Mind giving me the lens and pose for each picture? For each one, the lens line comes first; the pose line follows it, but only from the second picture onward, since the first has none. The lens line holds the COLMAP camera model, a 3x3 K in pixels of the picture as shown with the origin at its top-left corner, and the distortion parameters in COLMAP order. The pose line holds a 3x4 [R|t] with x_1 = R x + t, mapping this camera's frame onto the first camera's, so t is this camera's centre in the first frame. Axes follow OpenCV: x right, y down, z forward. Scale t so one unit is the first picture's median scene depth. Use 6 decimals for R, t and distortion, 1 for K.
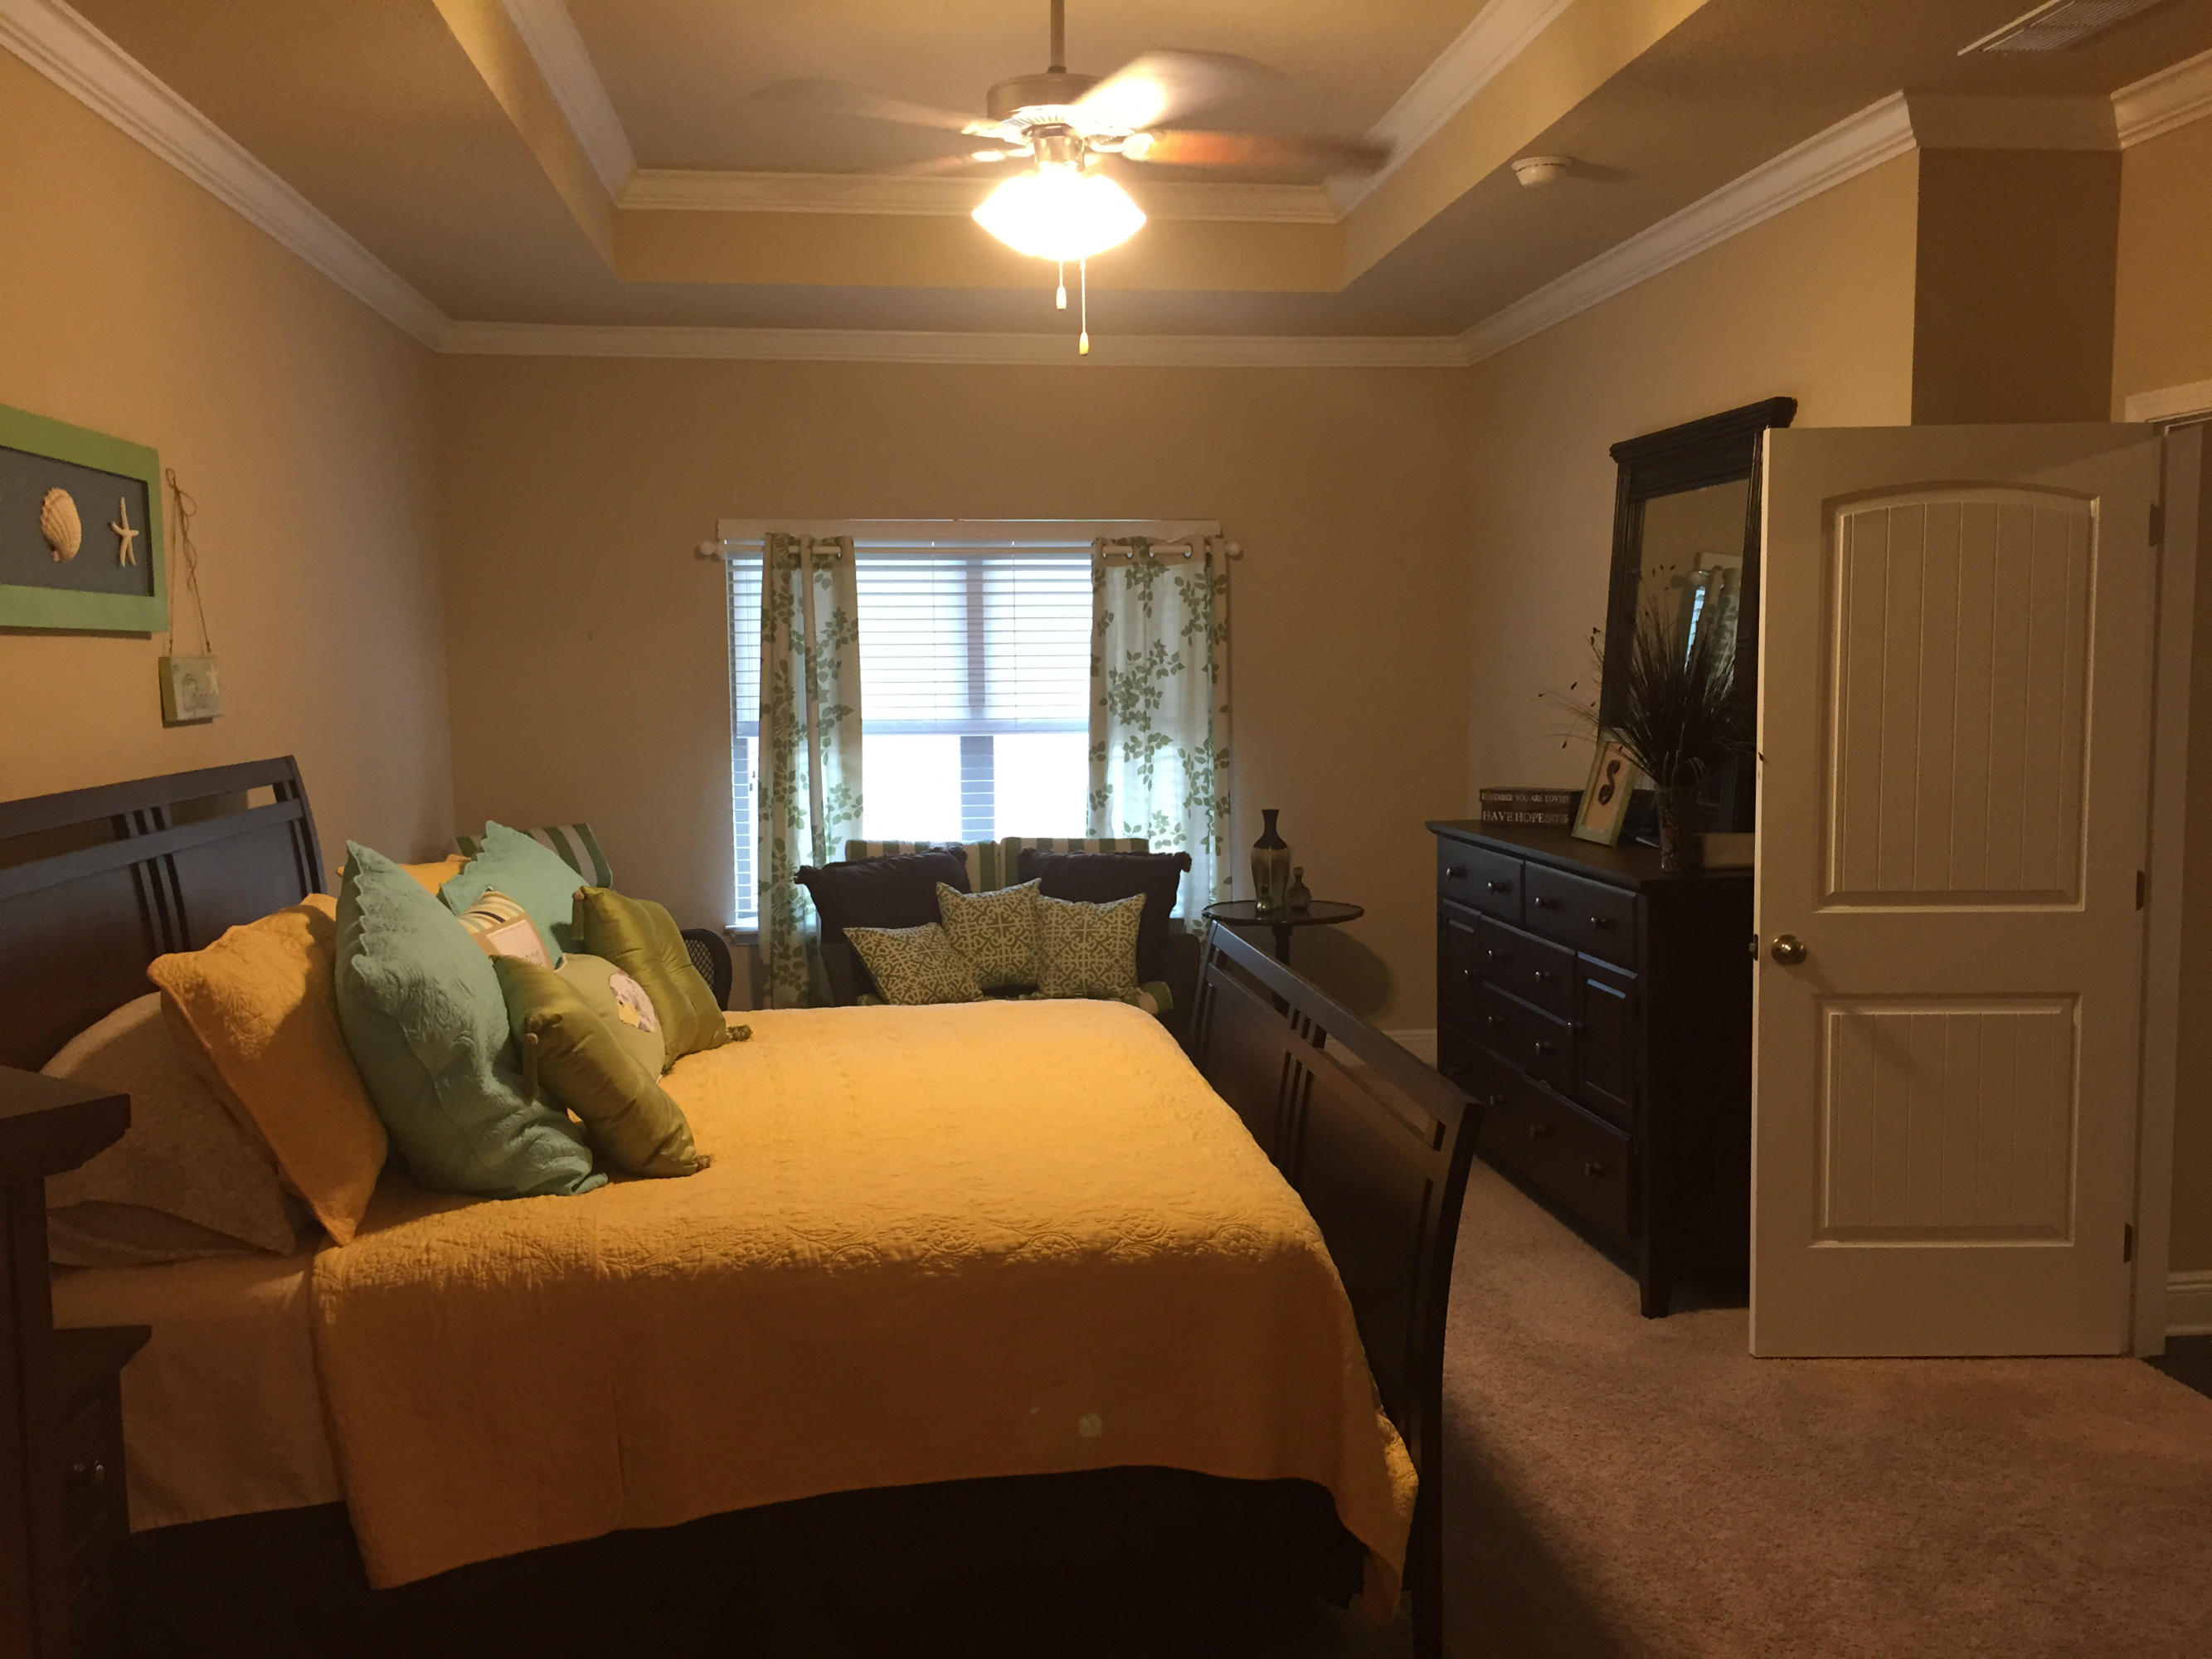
lens RADIAL K [[1901.3, 0, 1113.7], [0, 1901.3, 822.3], [0, 0, 1]] dist [0.079880, -0.115365]
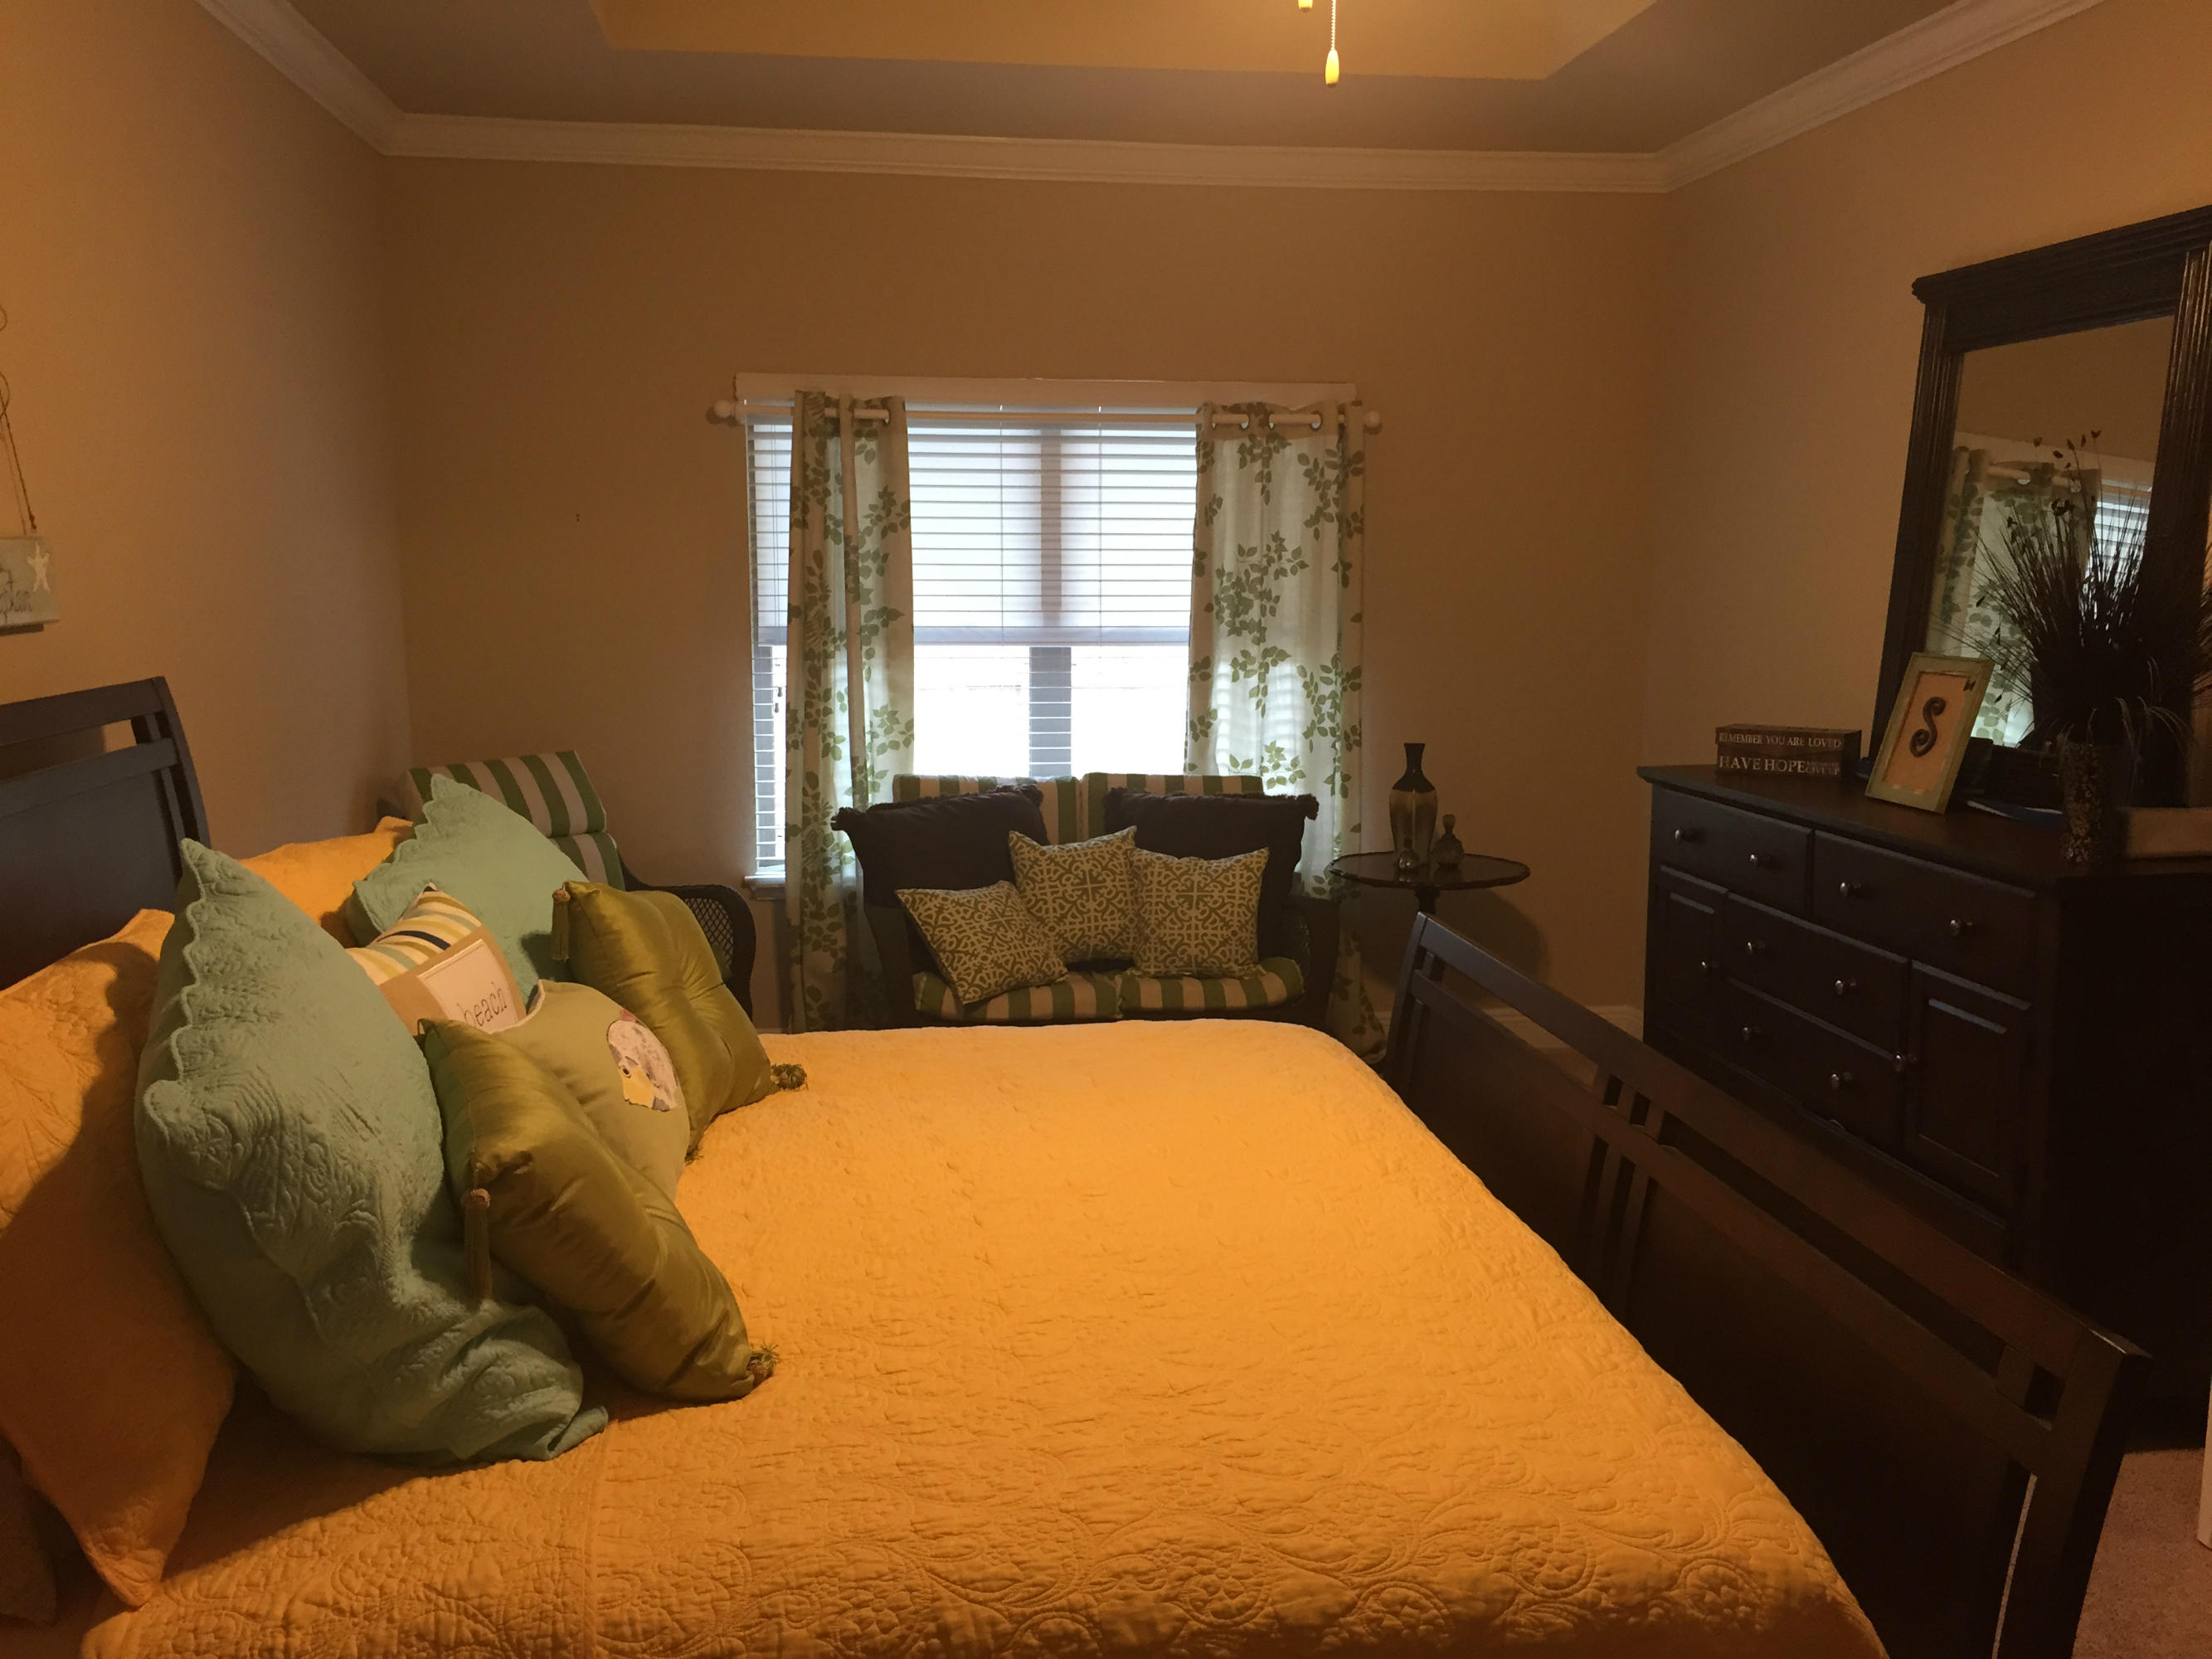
lens RADIAL K [[1901.3, 0, 1113.9], [0, 1901.3, 828.0], [0, 0, 1]] dist [0.079880, -0.115365]
pose [[0.999921, 0.011396, 0.005371, -0.065789], [-0.011688, 0.998257, 0.057848, -0.021127], [-0.004703, -0.057906, 0.998311, 0.241577]]
